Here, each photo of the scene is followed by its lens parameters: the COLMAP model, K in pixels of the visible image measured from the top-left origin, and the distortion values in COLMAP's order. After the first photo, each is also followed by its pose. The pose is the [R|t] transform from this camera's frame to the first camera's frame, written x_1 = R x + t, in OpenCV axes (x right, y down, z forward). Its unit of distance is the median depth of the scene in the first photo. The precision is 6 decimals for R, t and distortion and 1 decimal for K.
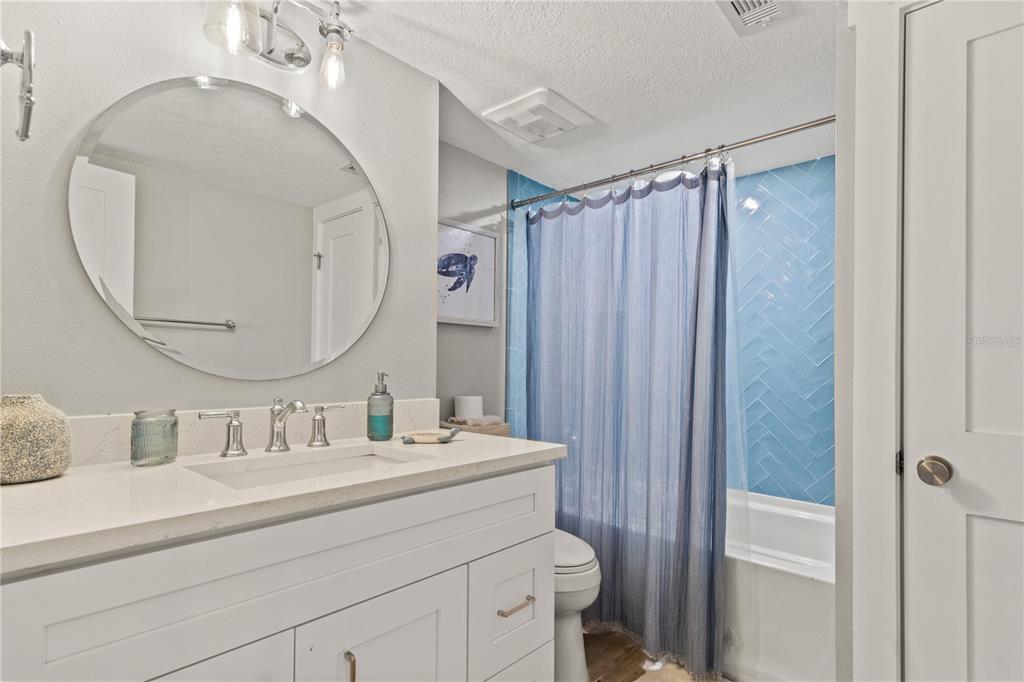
lens RADIAL K [[494.4, 0, 517.9], [0, 494.4, 368.8], [0, 0, 1]] dist [-0.000598, -0.000300]
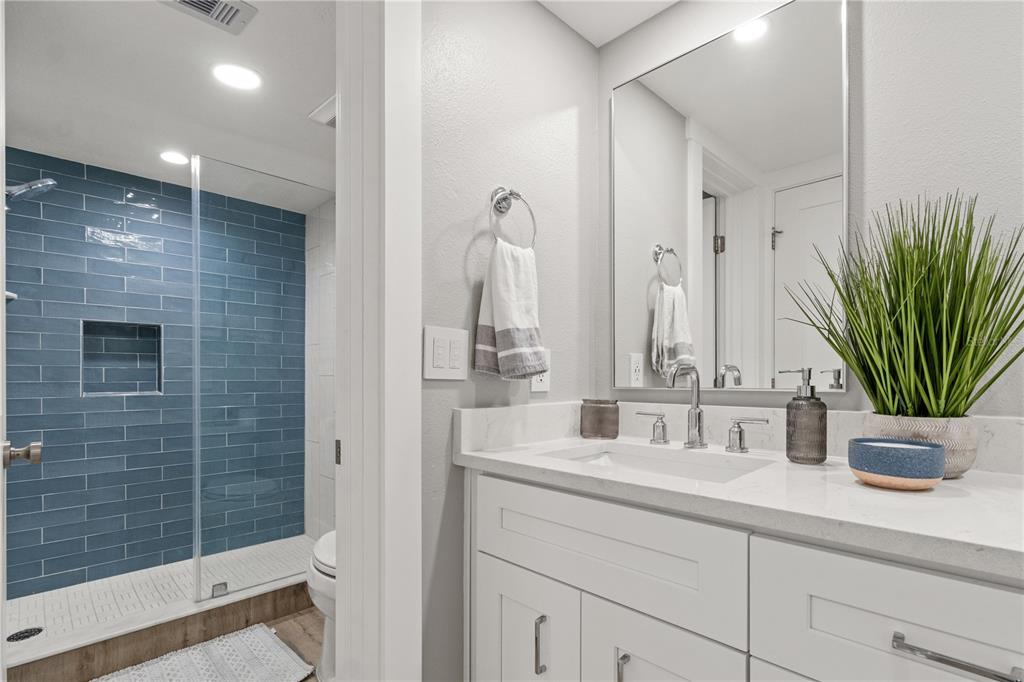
lens RADIAL K [[493.7, 0, 511.0], [0, 493.7, 372.4], [0, 0, 1]] dist [-0.000666, -0.000345]
pose [[-0.053991, -0.010871, -0.998482, 0.500014], [0.009713, 0.999888, -0.011412, 0.015246], [0.998494, -0.010315, -0.053879, 0.607016]]
